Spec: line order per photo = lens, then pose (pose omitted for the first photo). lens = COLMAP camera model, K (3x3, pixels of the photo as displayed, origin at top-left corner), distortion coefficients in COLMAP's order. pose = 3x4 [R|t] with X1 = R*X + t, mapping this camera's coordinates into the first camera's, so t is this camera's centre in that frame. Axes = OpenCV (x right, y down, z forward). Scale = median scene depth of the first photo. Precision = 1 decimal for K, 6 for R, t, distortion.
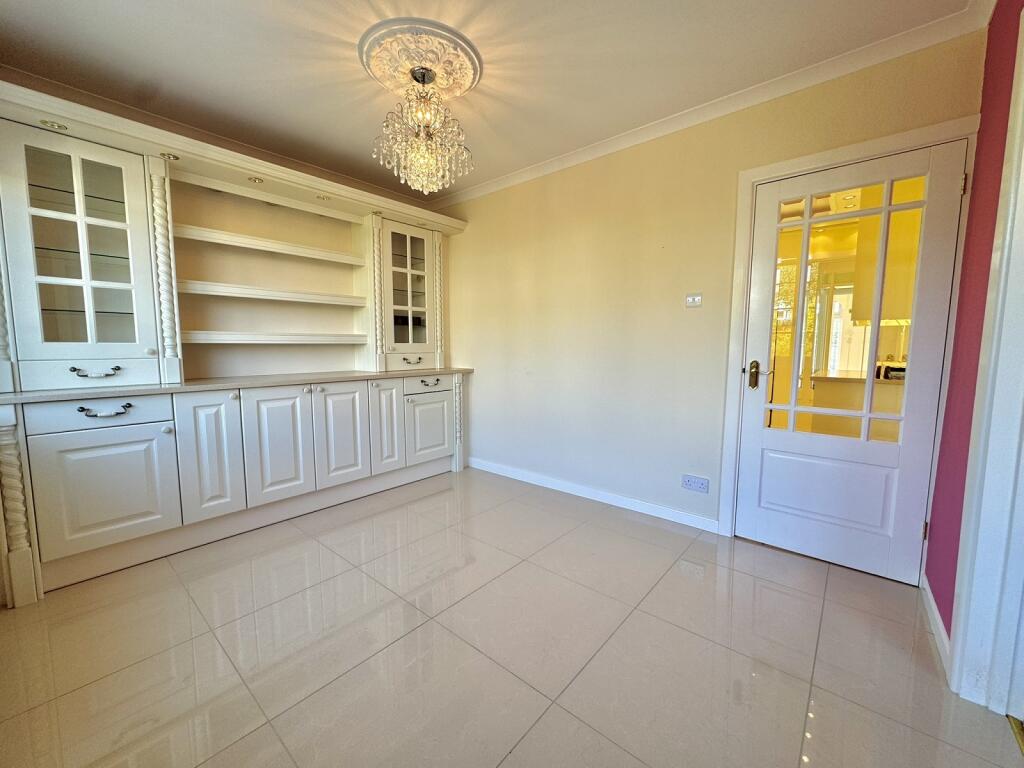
lens RADIAL K [[408.8, 0, 512.0], [0, 408.8, 384.0], [0, 0, 1]] dist [-0.003289, -0.000189]
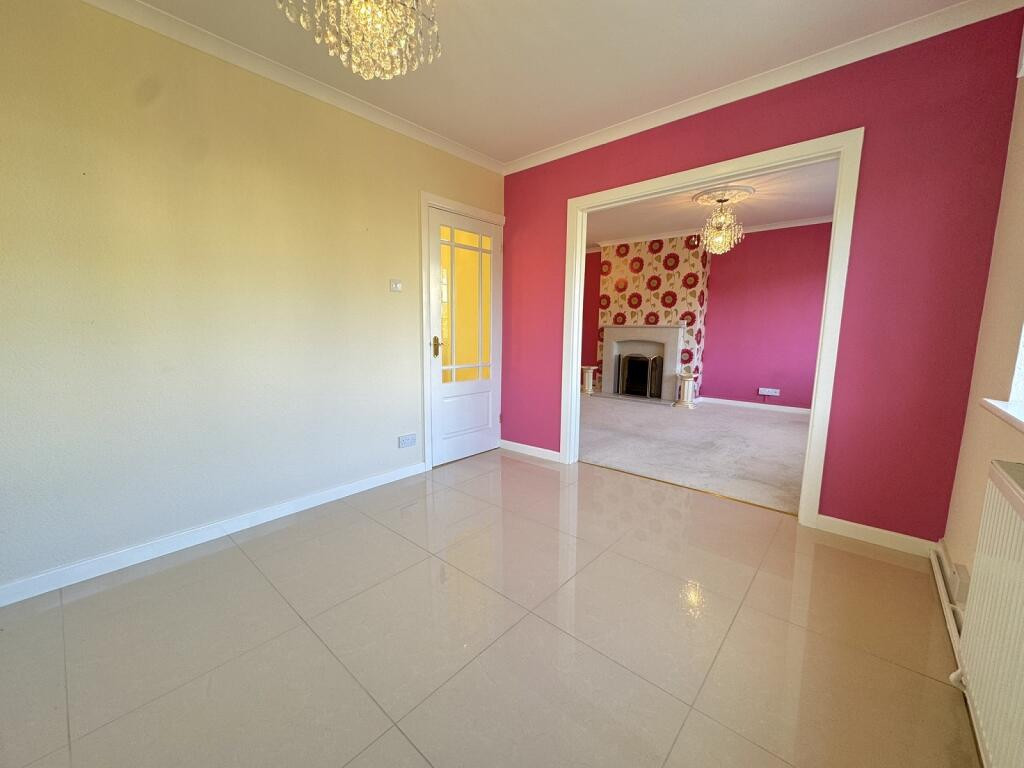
lens RADIAL K [[408.8, 0, 512.0], [0, 408.8, 384.0], [0, 0, 1]] dist [-0.003289, -0.000189]
pose [[0.017626, -0.136996, 0.990415, -0.798762], [0.085710, 0.987129, 0.135016, -0.062867], [-0.996164, 0.082509, 0.029142, 0.715882]]
